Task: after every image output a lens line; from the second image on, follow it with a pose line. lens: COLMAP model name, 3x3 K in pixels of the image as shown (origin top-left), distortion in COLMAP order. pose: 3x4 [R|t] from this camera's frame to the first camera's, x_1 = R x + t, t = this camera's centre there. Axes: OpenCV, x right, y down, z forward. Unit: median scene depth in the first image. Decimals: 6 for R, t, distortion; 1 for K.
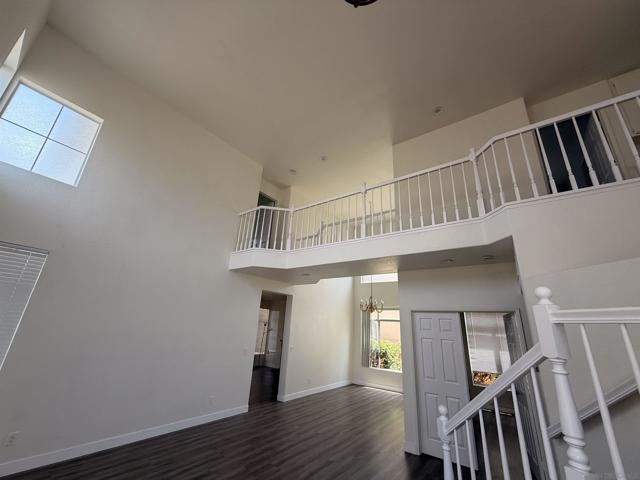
lens RADIAL K [[255.8, 0, 323.4], [0, 255.8, 237.6], [0, 0, 1]] dist [0.003823, 0.000288]
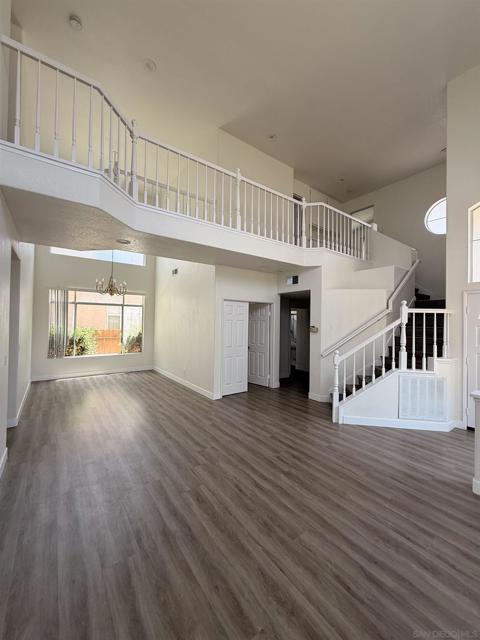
lens RADIAL K [[255.8, 0, 243.7], [0, 255.8, 318.0], [0, 0, 1]] dist [0.003823, 0.000288]
pose [[0.300985, -0.055608, 0.952006, -0.795567], [-0.309512, 0.938558, 0.152677, 0.157302], [-0.902003, -0.340611, 0.265281, 0.575261]]
